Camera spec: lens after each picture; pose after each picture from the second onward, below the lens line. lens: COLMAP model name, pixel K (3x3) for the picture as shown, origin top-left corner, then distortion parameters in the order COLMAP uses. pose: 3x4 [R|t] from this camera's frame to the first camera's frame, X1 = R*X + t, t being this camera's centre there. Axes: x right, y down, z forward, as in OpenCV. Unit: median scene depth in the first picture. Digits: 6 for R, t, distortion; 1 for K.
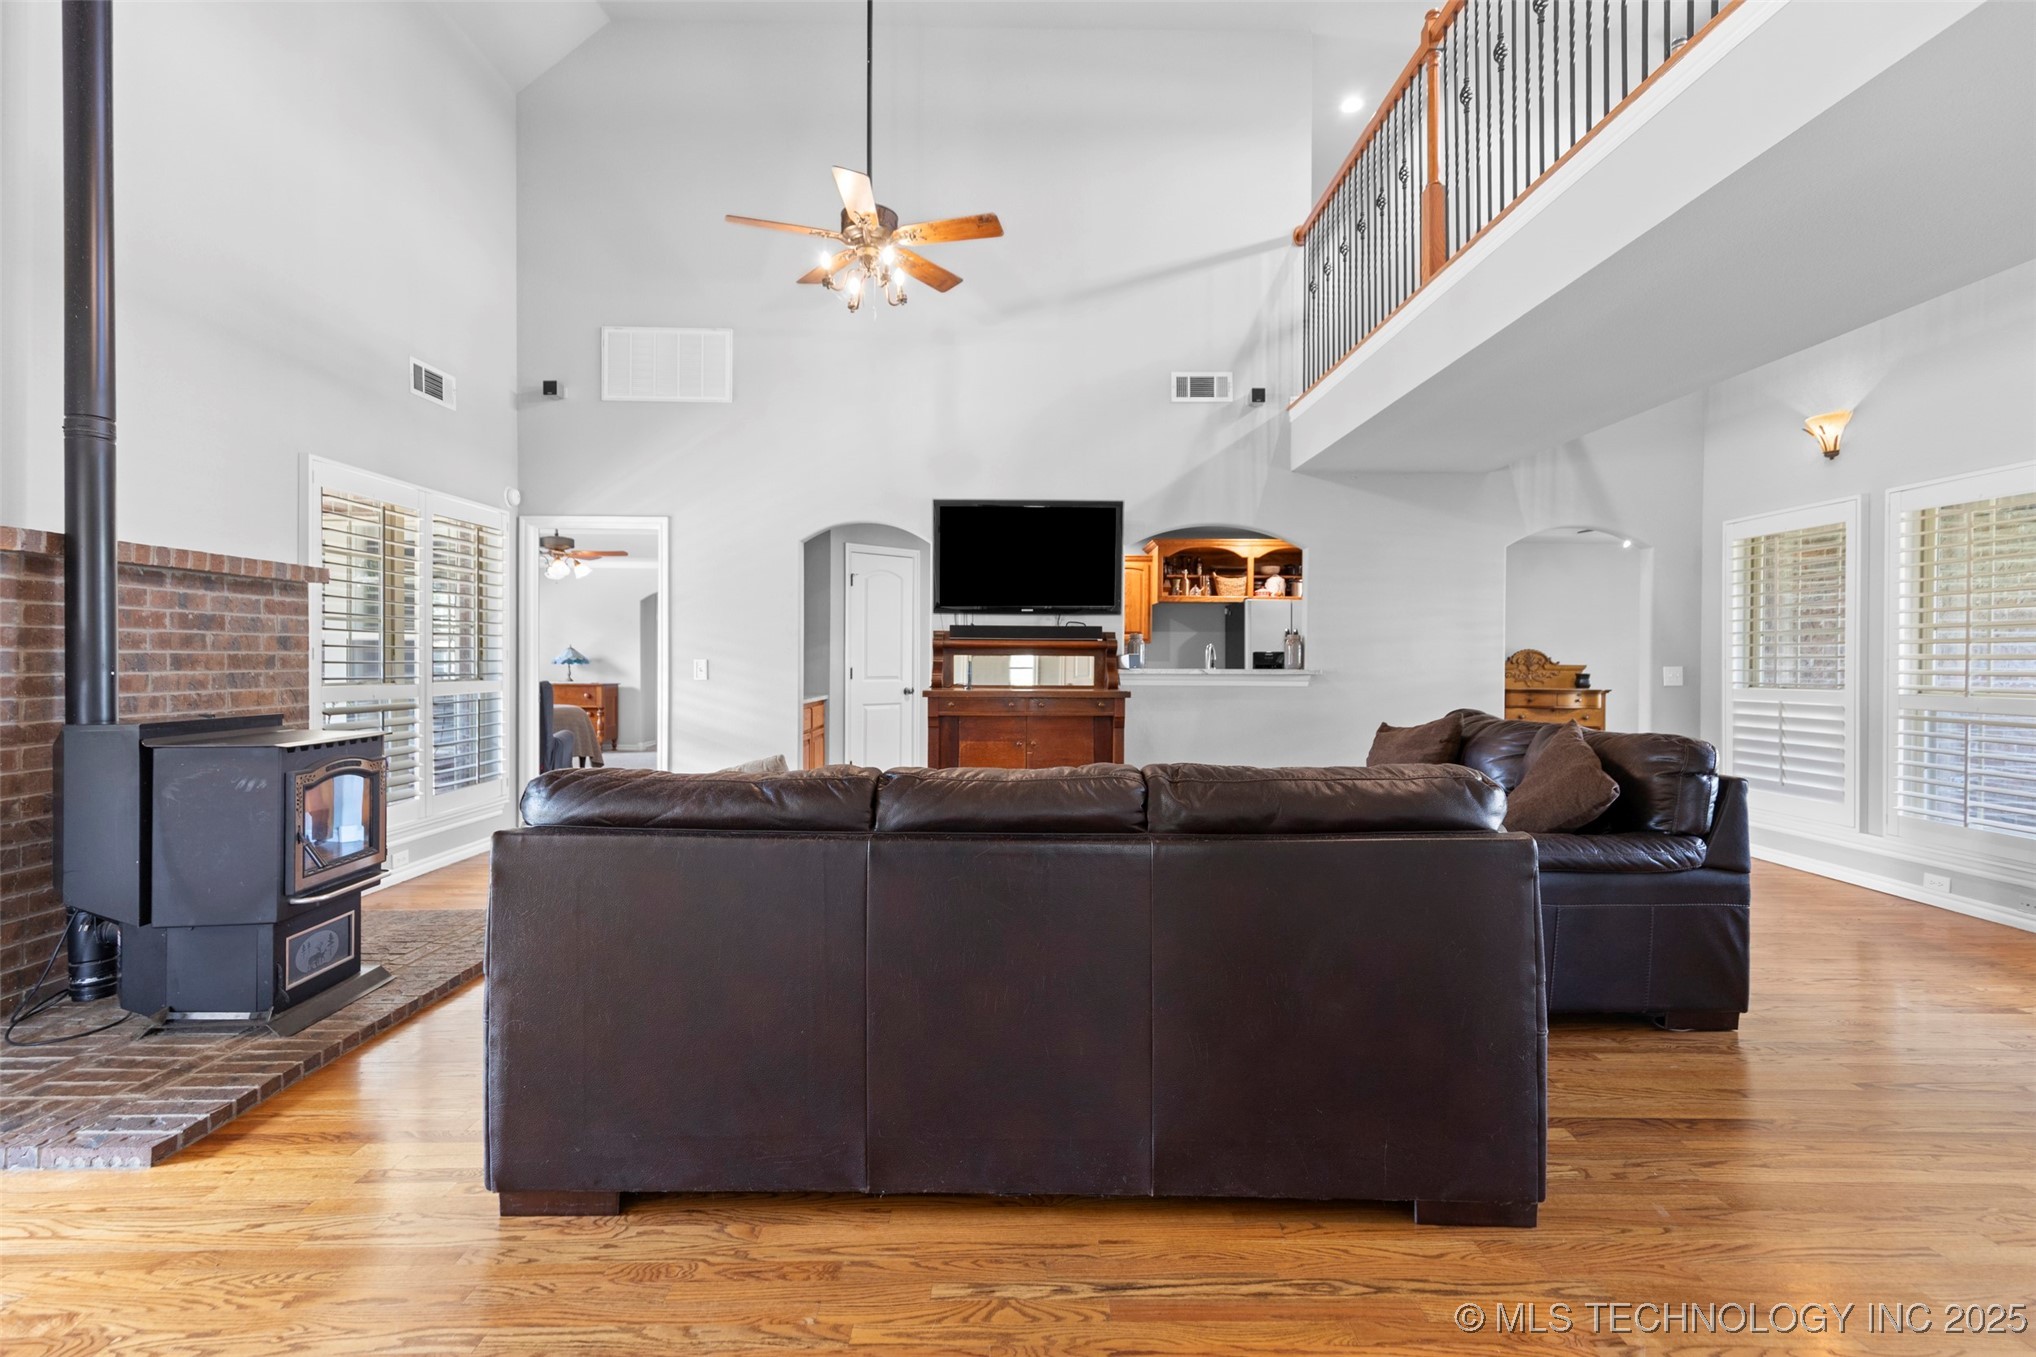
lens RADIAL K [[934.4, 0, 1022.8], [0, 934.4, 668.0], [0, 0, 1]] dist [0.012355, -0.000568]
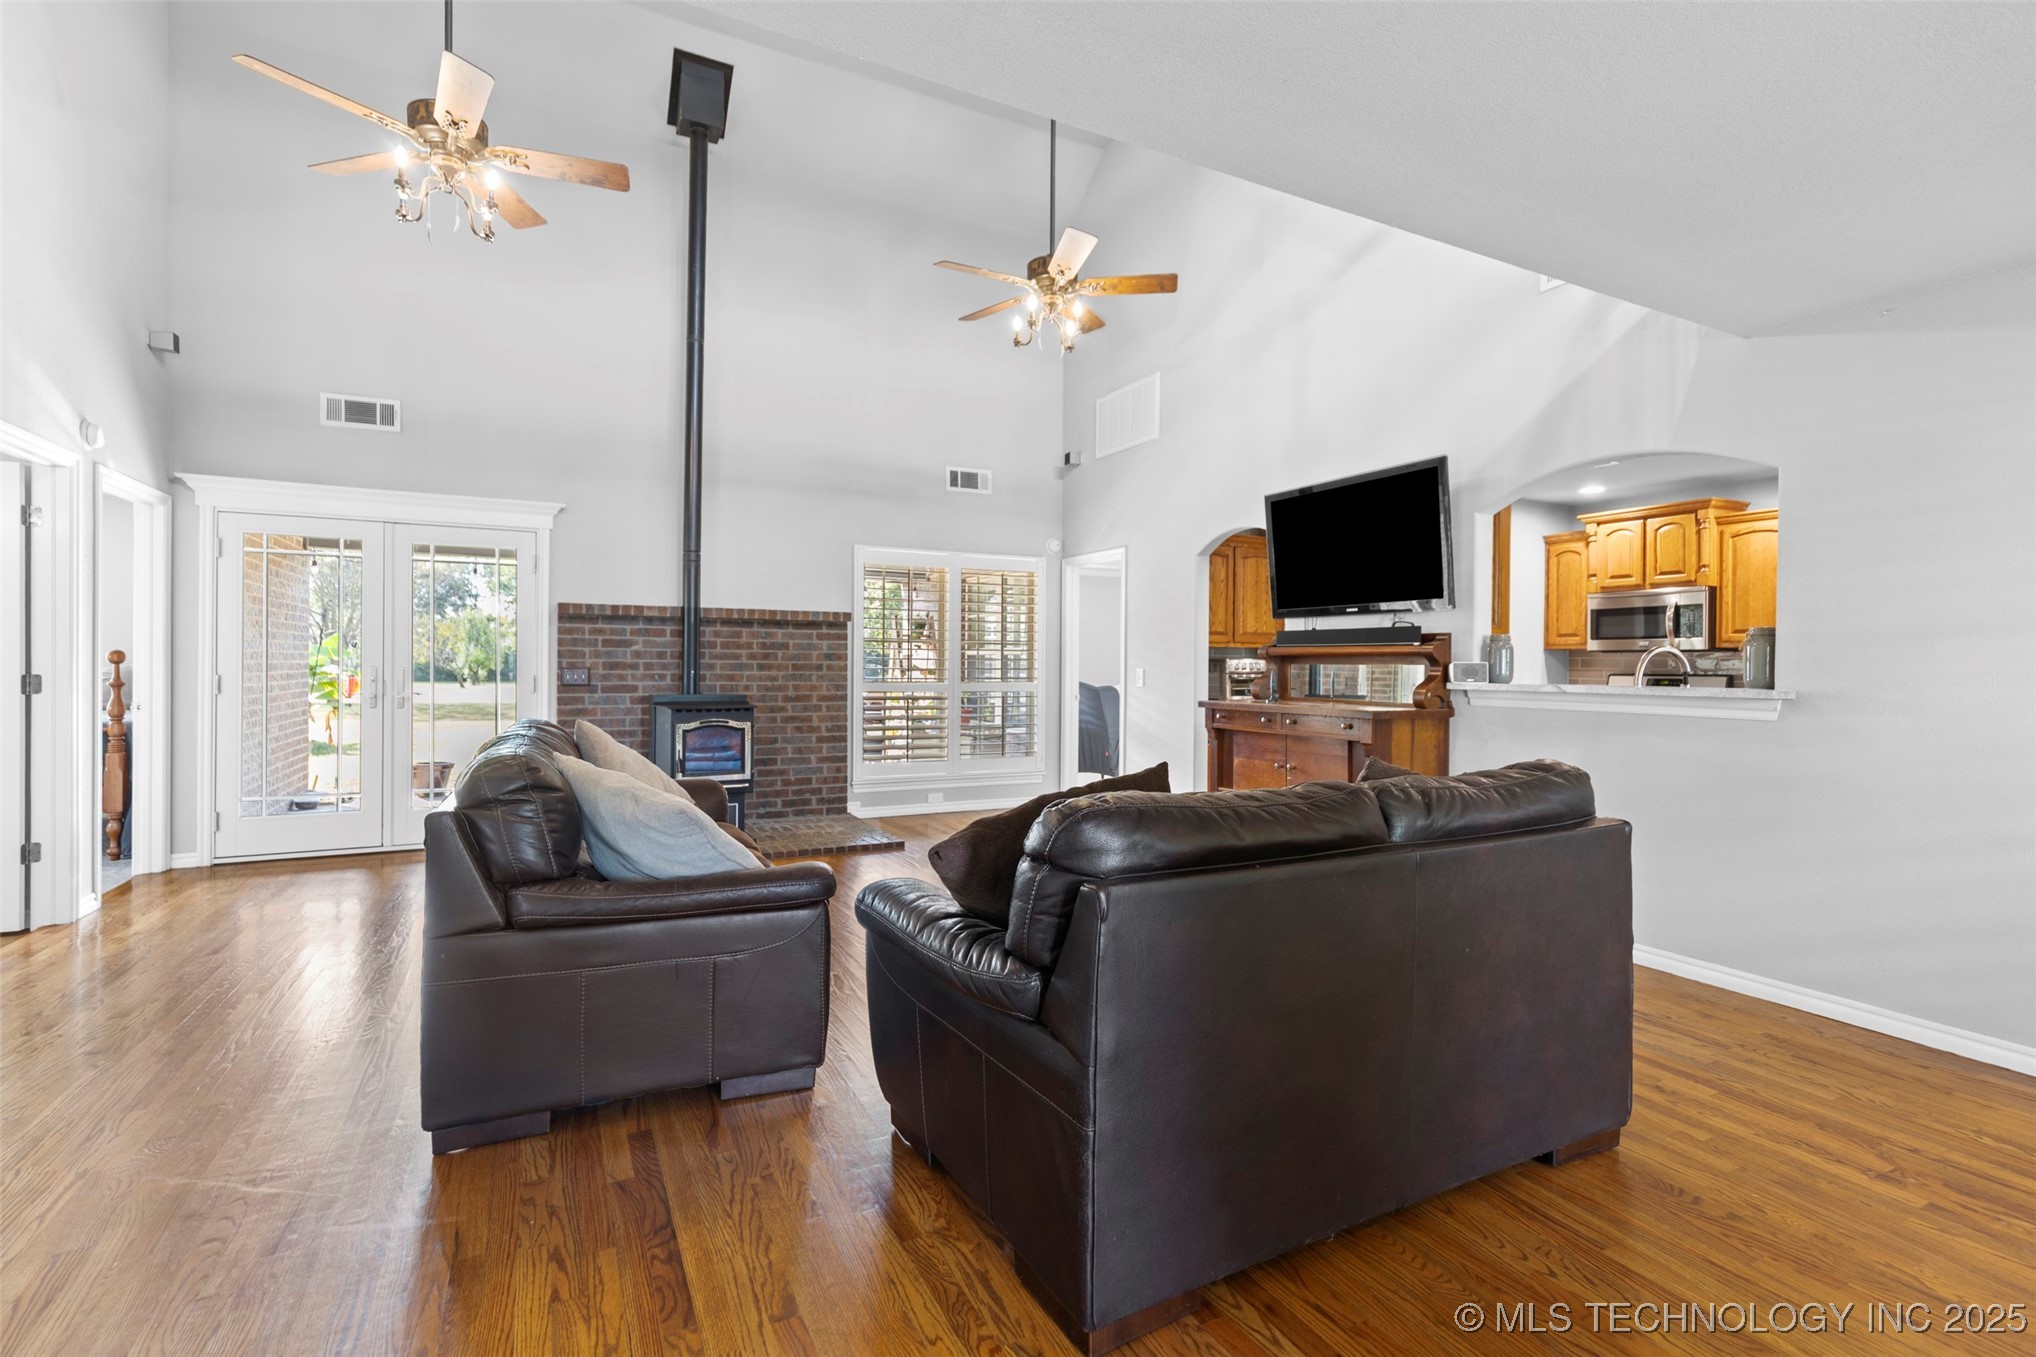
lens RADIAL K [[934.4, 0, 1023.1], [0, 934.4, 671.2], [0, 0, 1]] dist [0.012355, -0.000568]
pose [[0.443324, 0.005622, -0.896344, 0.802843], [-0.014478, 0.999895, -0.000889, -0.003020], [0.896245, 0.013371, 0.443359, 0.478509]]
